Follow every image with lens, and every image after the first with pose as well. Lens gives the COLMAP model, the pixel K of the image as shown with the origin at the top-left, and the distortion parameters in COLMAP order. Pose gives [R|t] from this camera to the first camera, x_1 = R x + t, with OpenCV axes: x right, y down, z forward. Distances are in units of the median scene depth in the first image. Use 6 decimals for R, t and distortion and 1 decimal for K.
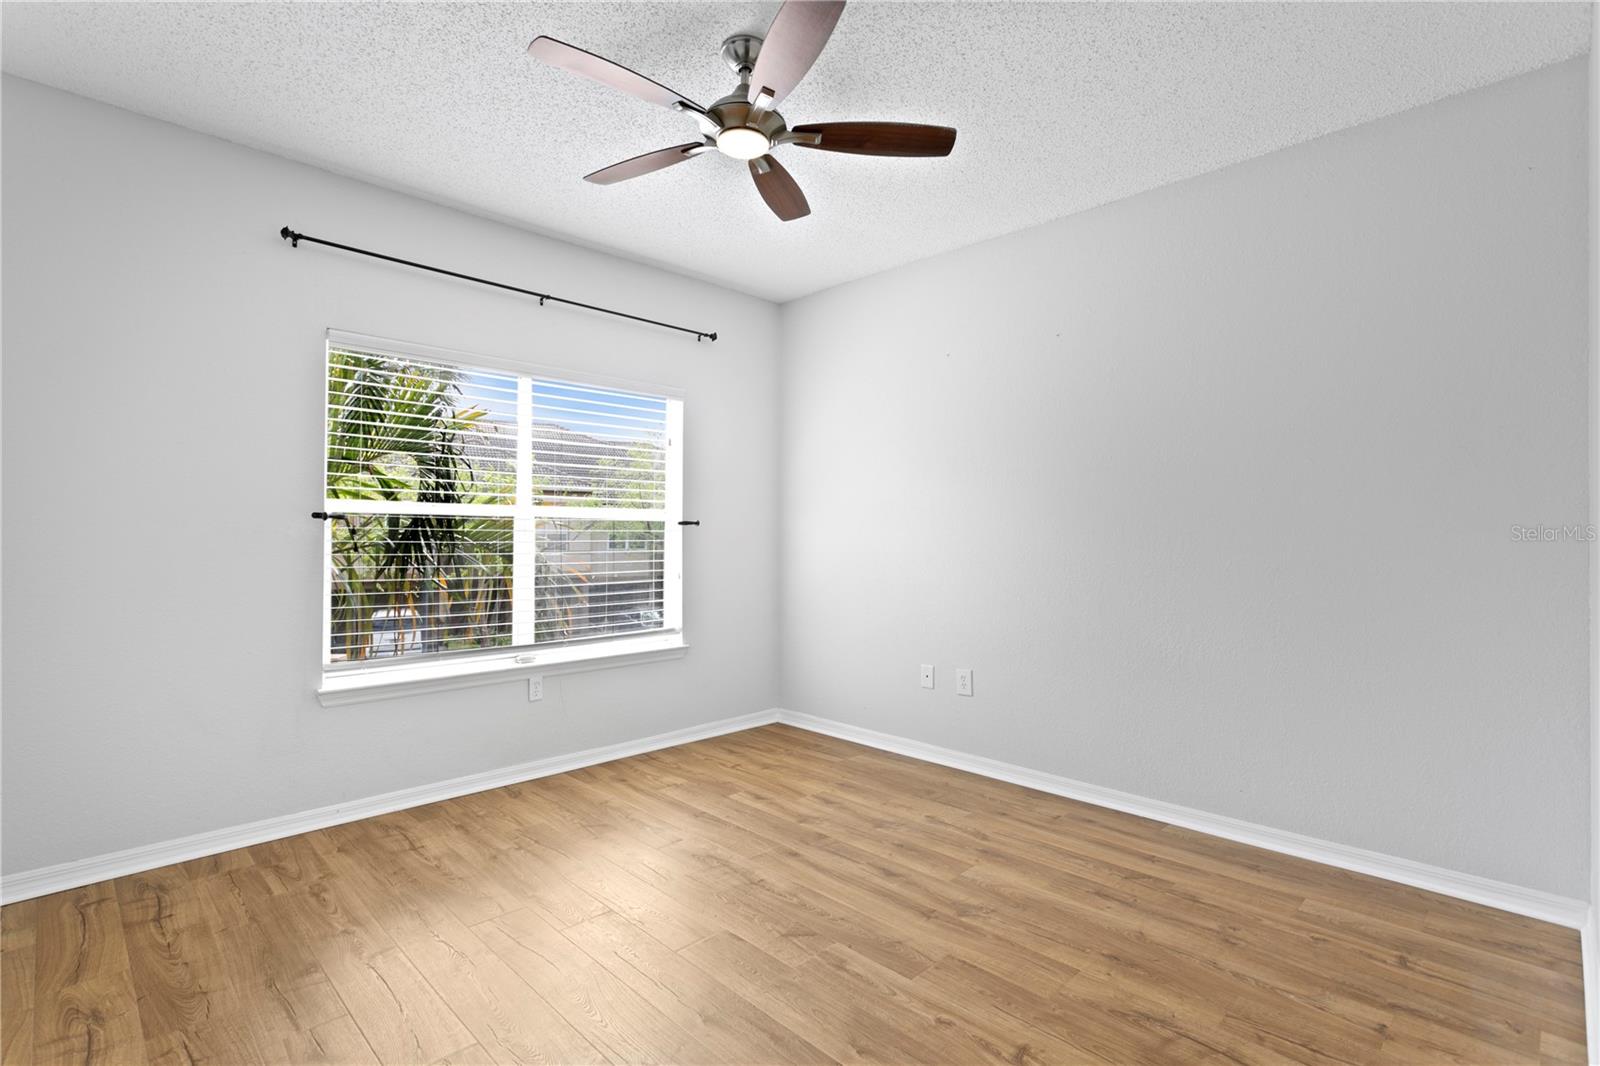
lens RADIAL K [[760.4, 0, 785.9], [0, 760.4, 538.6], [0, 0, 1]] dist [0.002835, 0.000907]
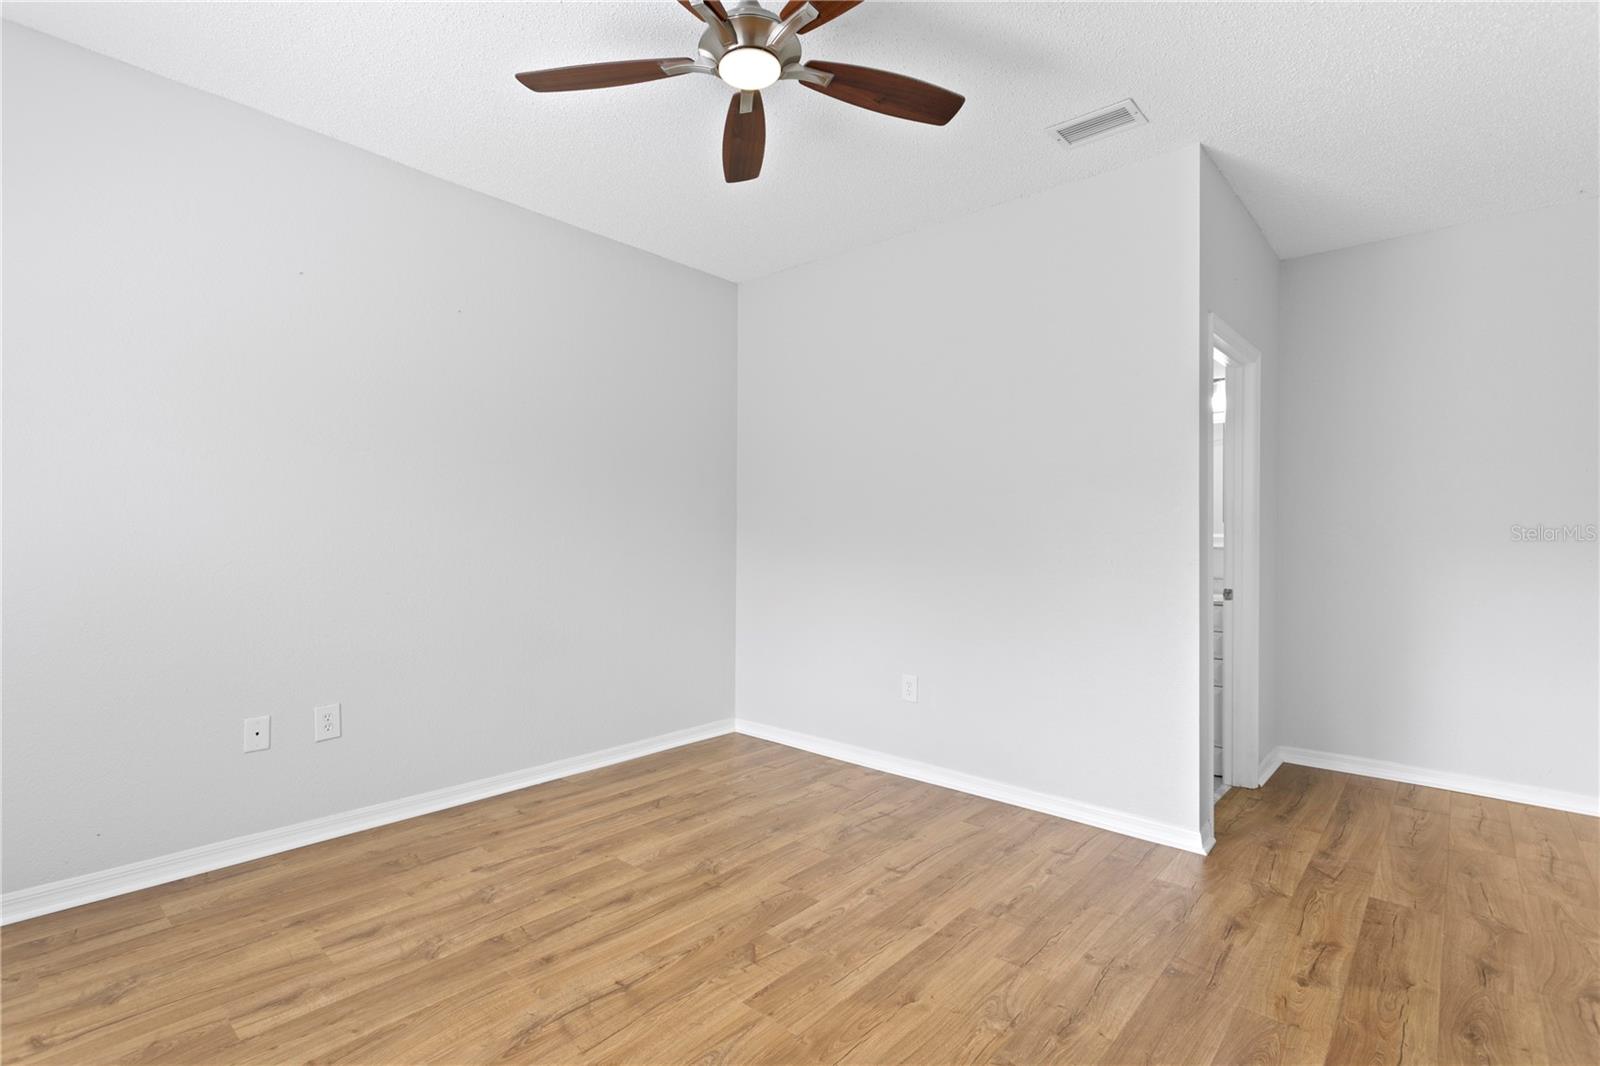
lens RADIAL K [[760.4, 0, 785.9], [0, 760.4, 538.6], [0, 0, 1]] dist [0.002835, 0.000907]
pose [[-0.068681, -0.011956, 0.997567, -0.731653], [-0.005948, 0.999915, 0.011574, -0.004383], [-0.997621, -0.005139, -0.068746, 0.813573]]
